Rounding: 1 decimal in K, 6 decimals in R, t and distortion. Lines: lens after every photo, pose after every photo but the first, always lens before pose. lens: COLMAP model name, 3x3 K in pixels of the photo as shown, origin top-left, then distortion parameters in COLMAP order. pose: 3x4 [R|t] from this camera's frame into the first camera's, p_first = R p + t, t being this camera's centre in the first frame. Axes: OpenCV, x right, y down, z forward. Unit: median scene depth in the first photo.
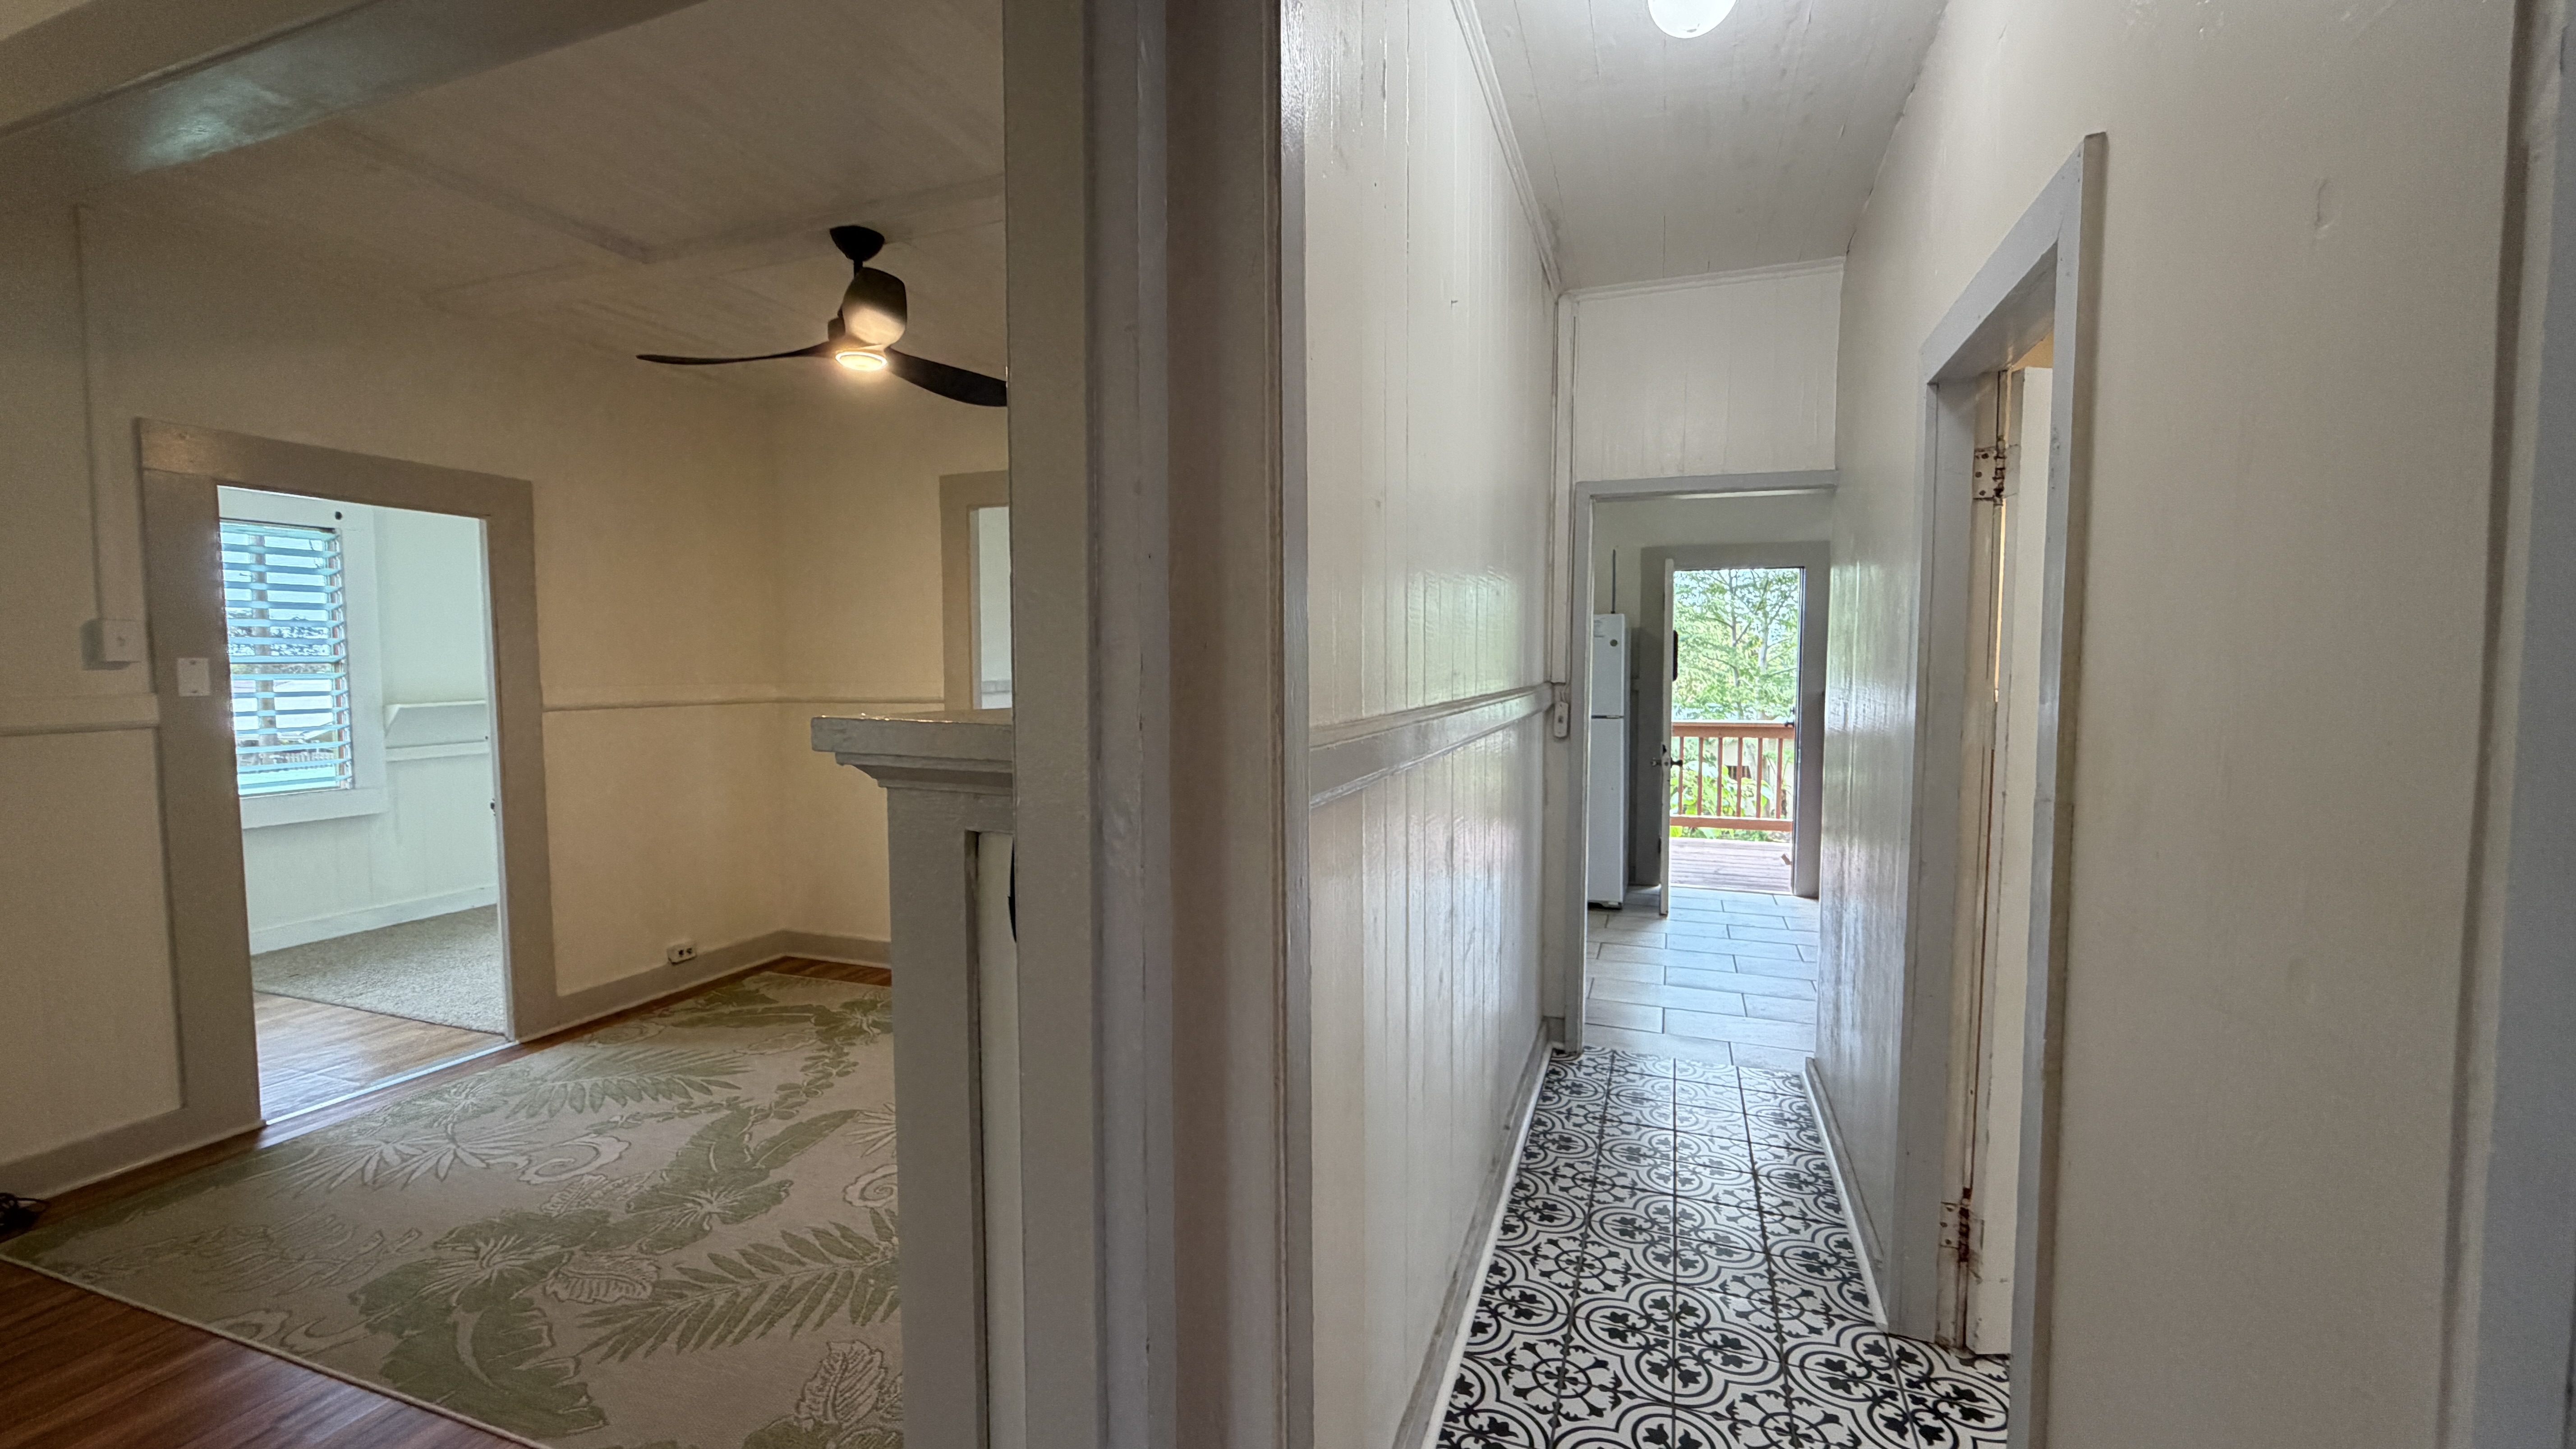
lens RADIAL K [[1034.1, 0, 1264.8], [0, 1034.1, 725.2], [0, 0, 1]] dist [0.003225, -0.000426]
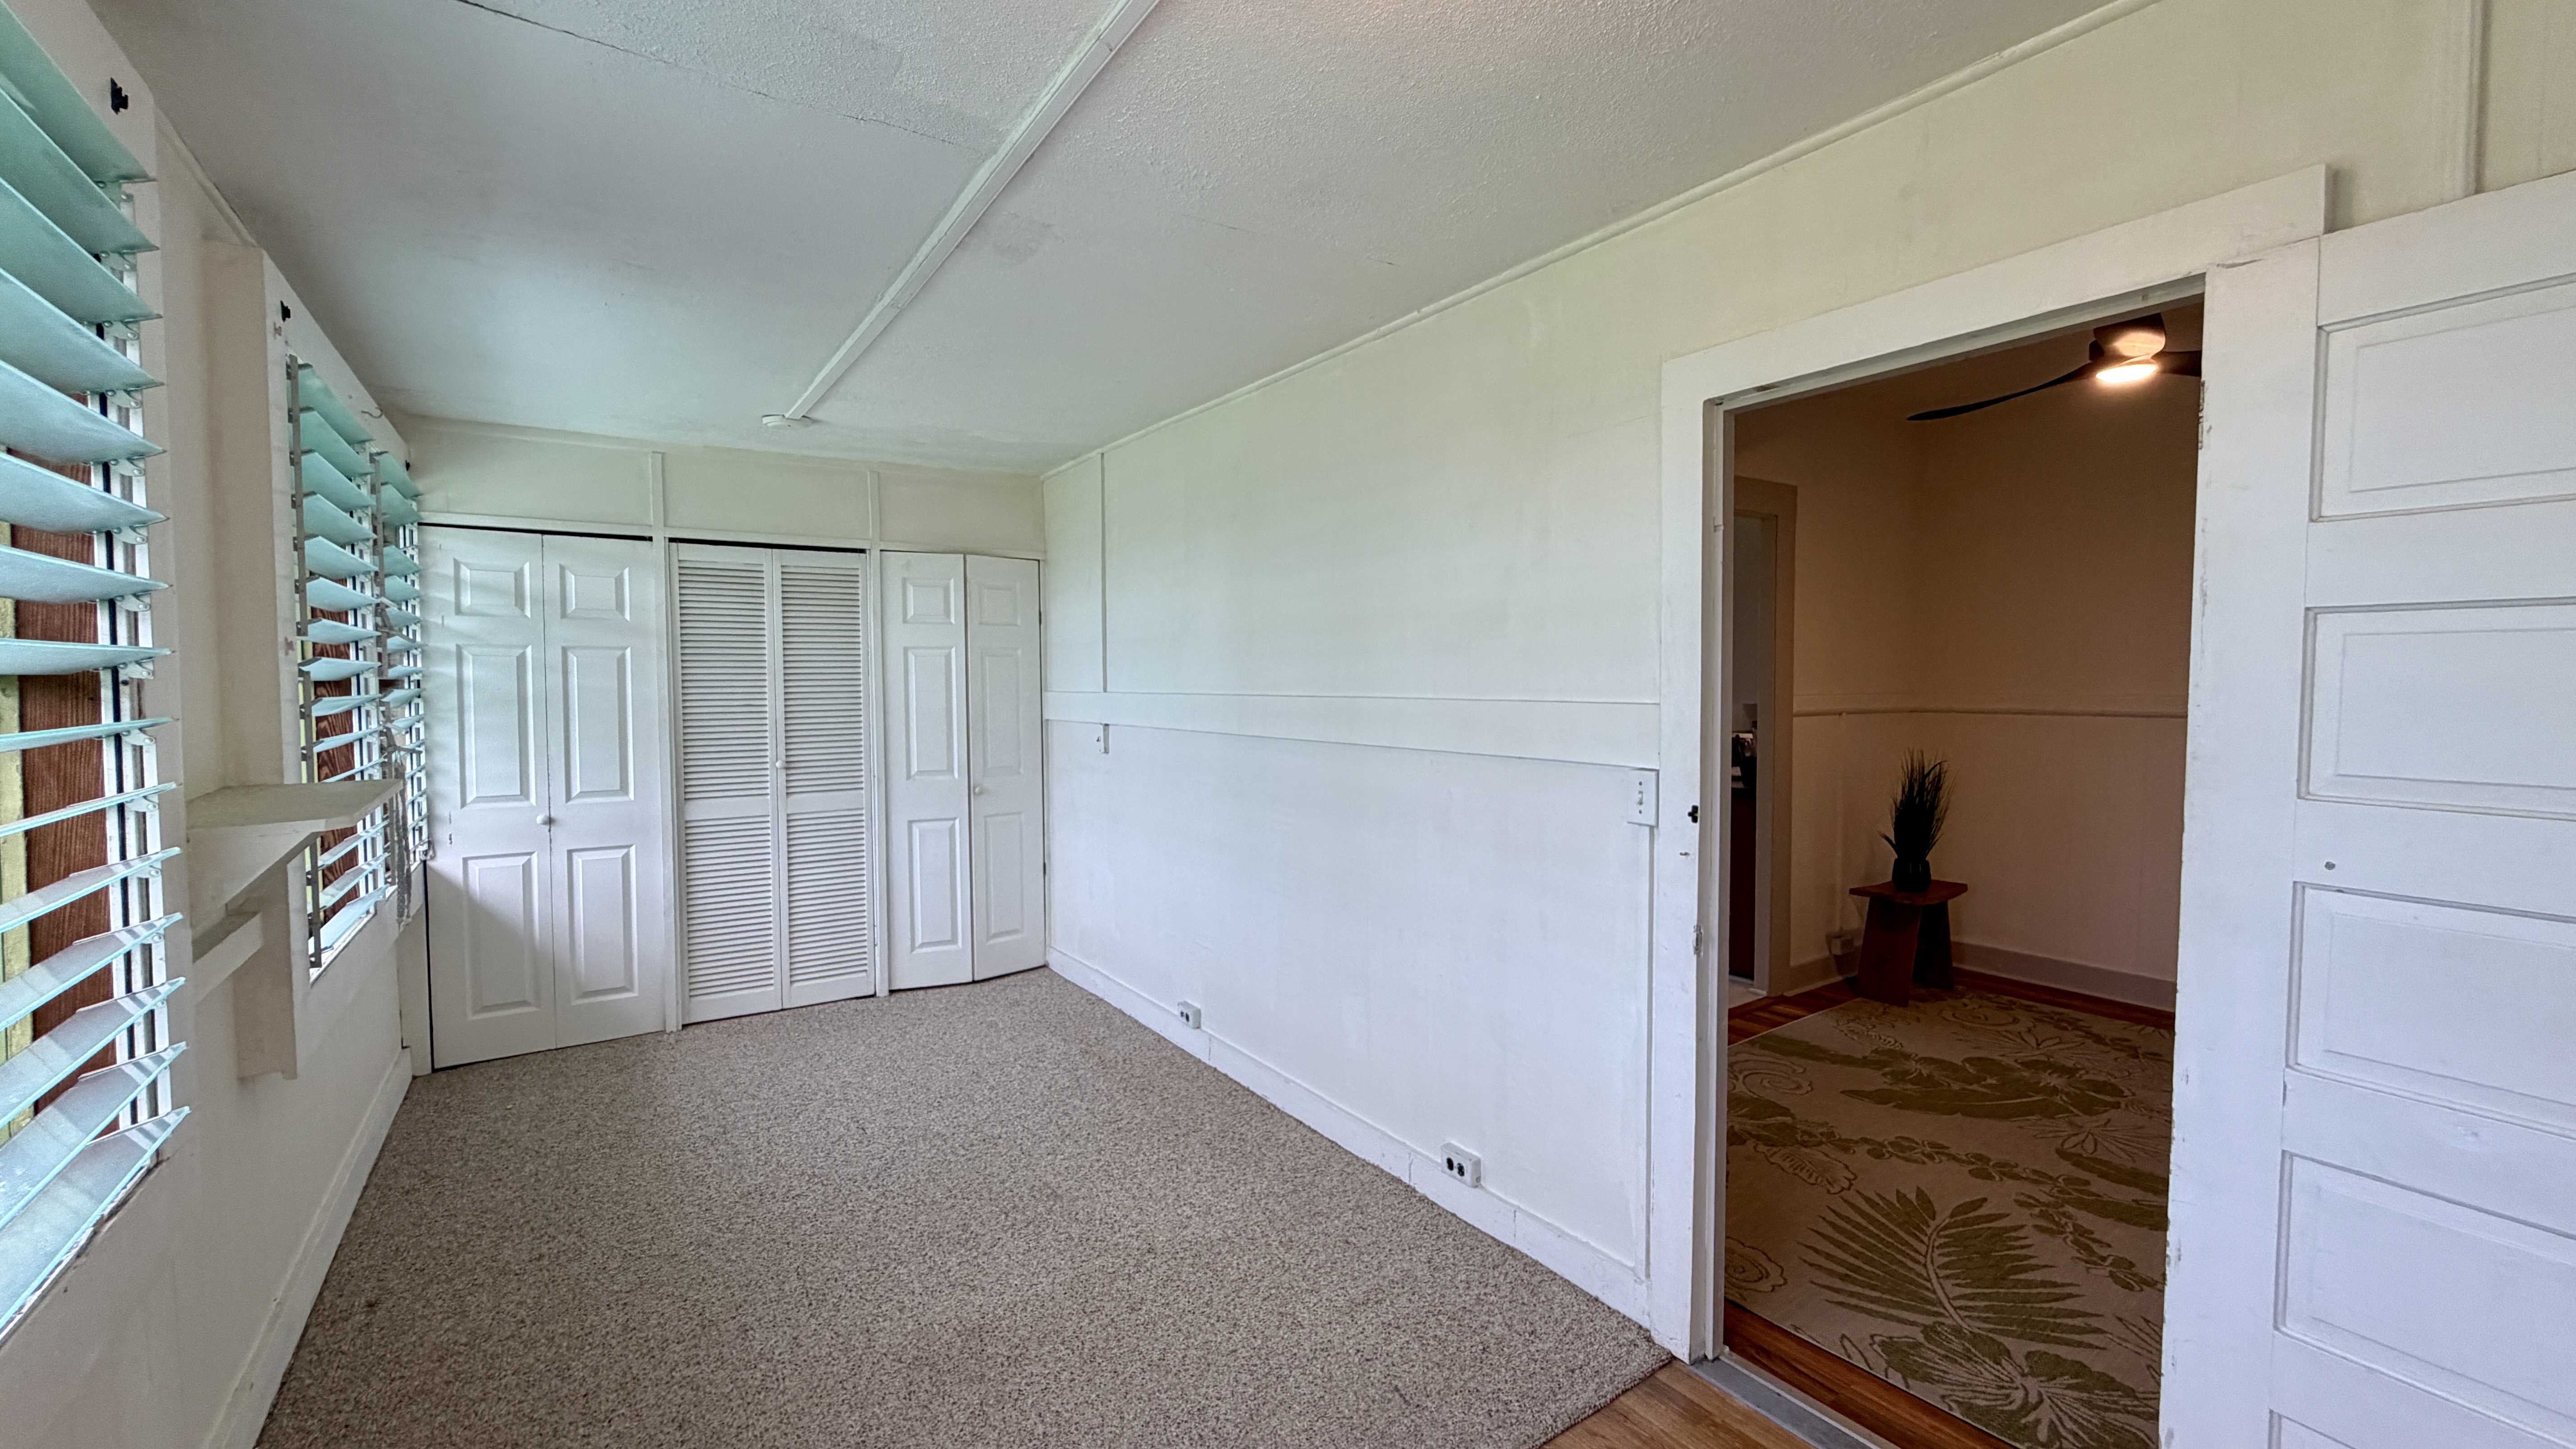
lens RADIAL K [[1034.1, 0, 1306.6], [0, 1034.1, 716.1], [0, 0, 1]] dist [0.003225, -0.000426]
pose [[0.544475, -0.014917, 0.838644, -1.550938], [0.032746, 0.999458, -0.003483, -0.042122], [-0.838137, 0.029359, 0.544668, 1.047852]]
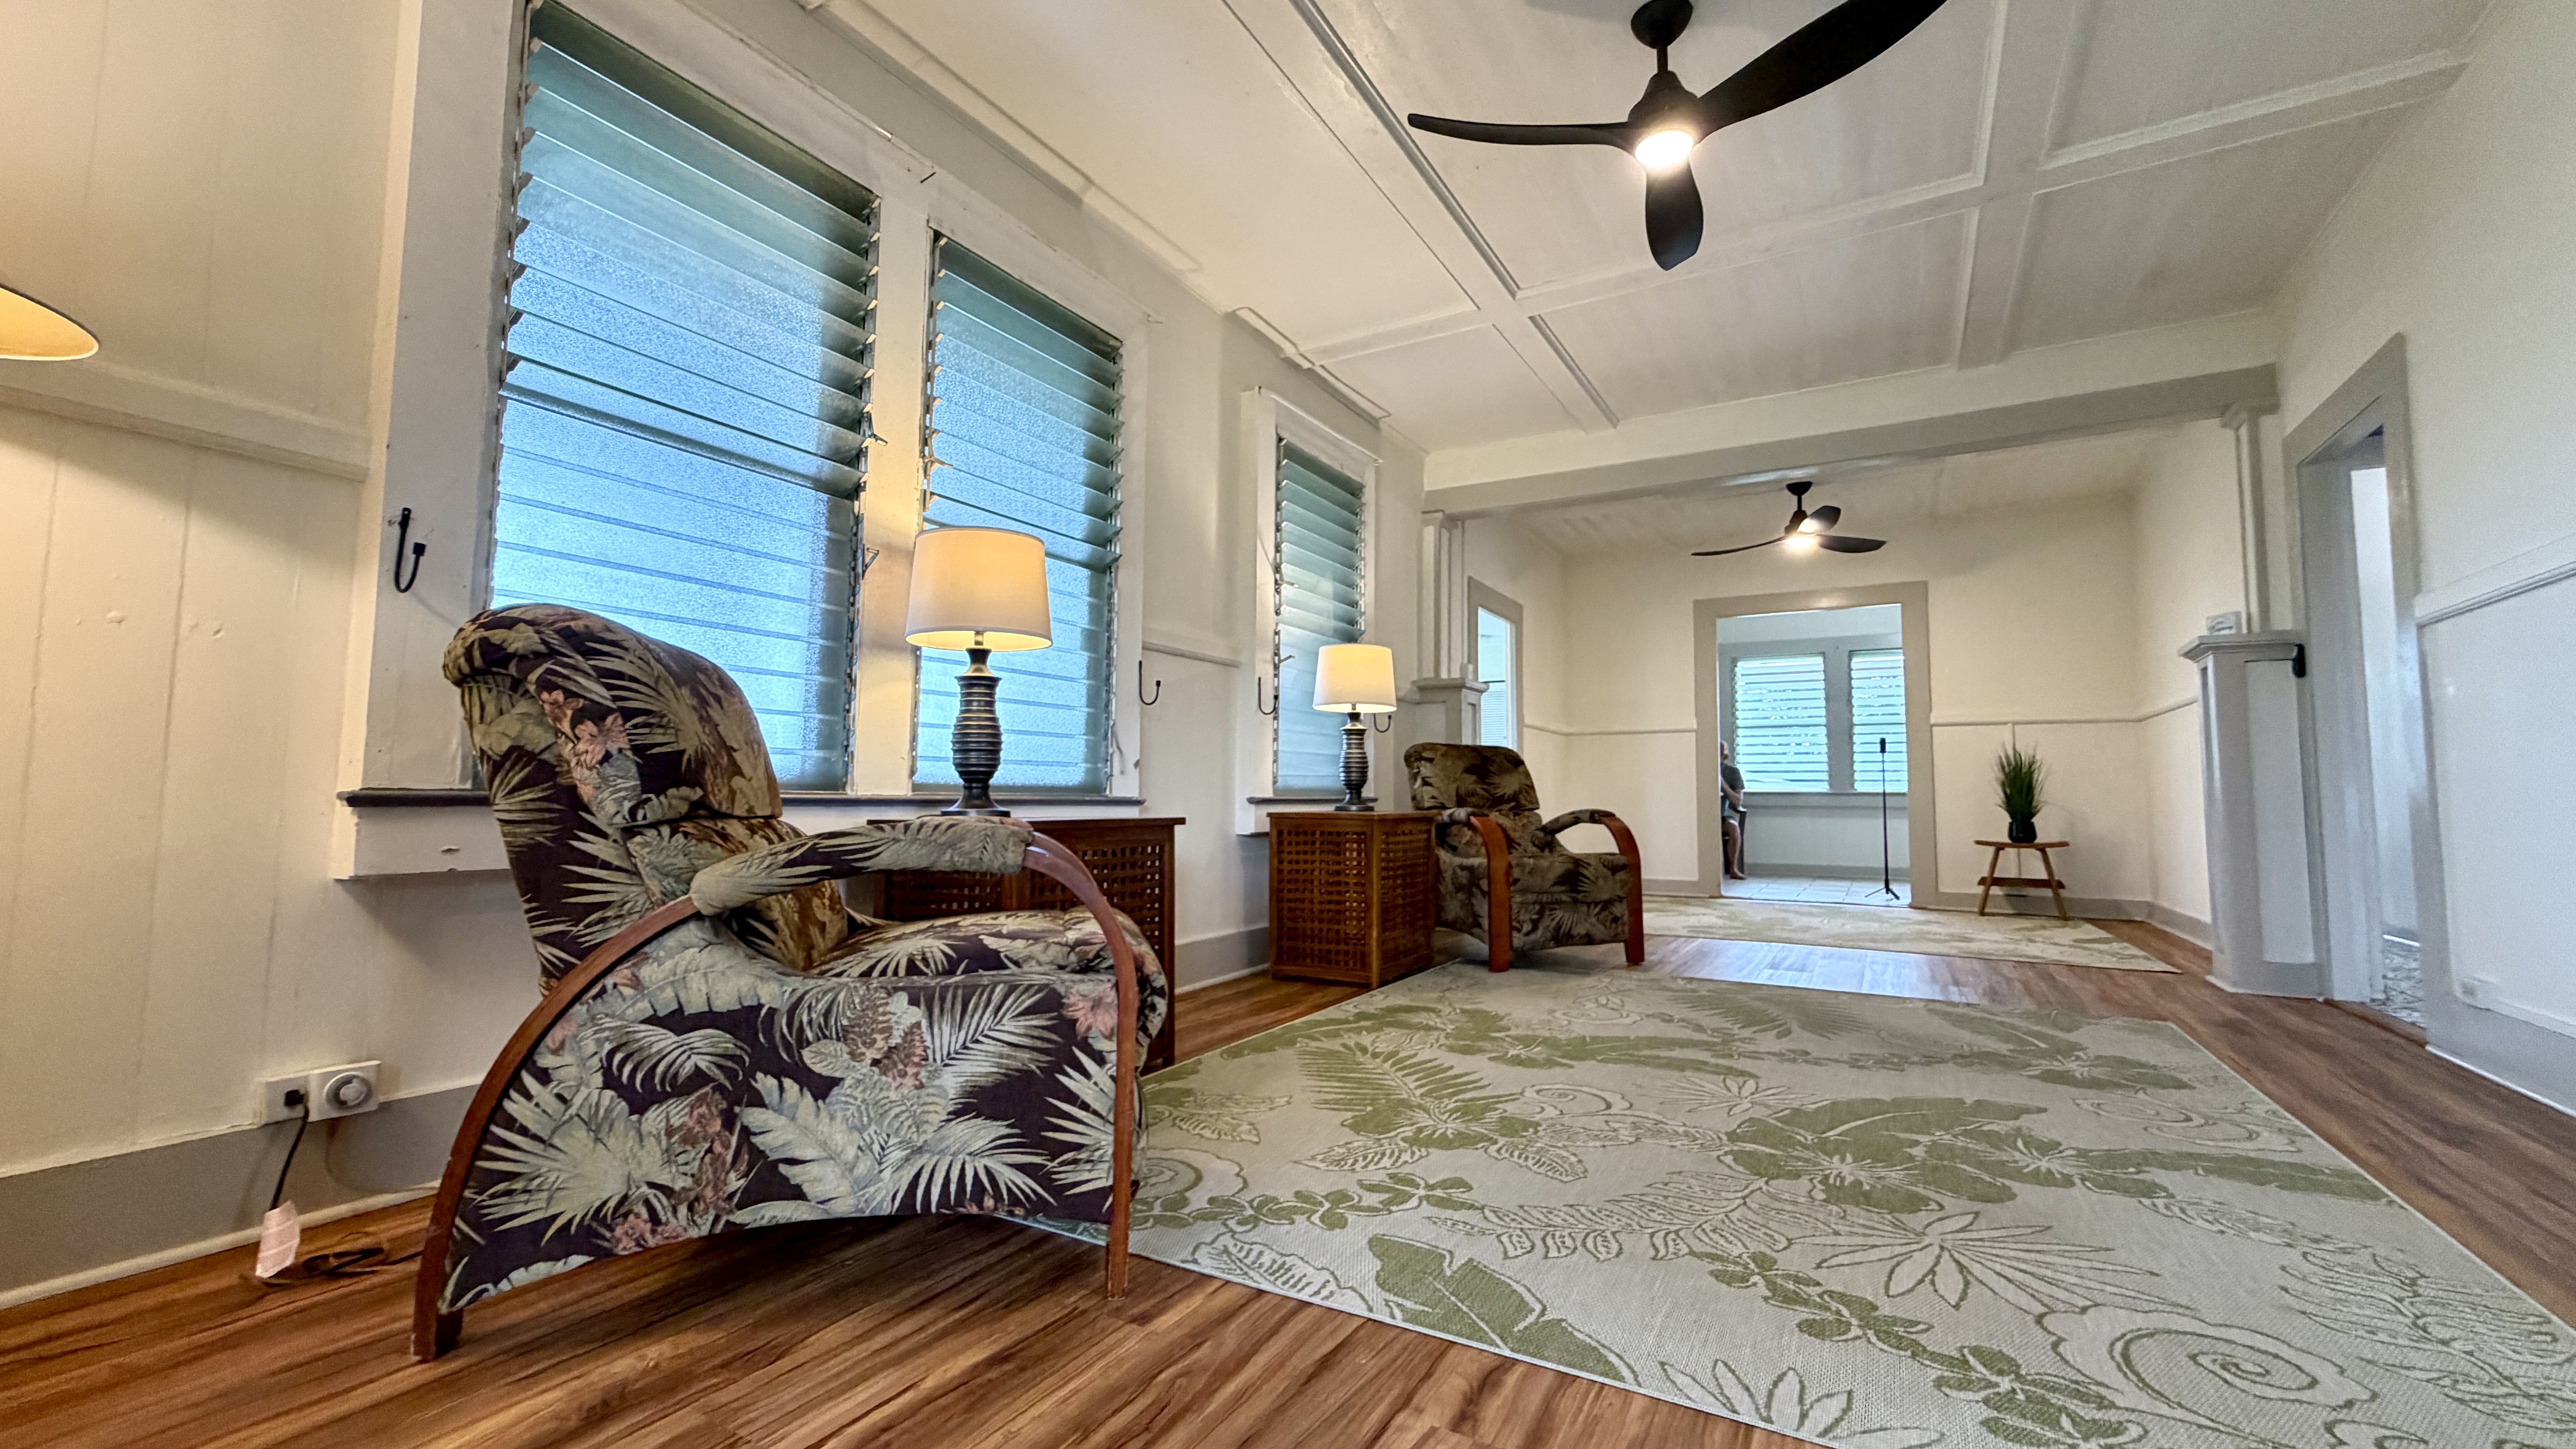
lens RADIAL K [[1034.1, 0, 1282.2], [0, 1034.1, 719.3], [0, 0, 1]] dist [0.003225, -0.000426]
pose [[-0.169021, -0.064621, -0.983492, 0.470390], [-0.064358, 0.996442, -0.054412, 0.162753], [0.983509, 0.054099, -0.172579, 0.762928]]
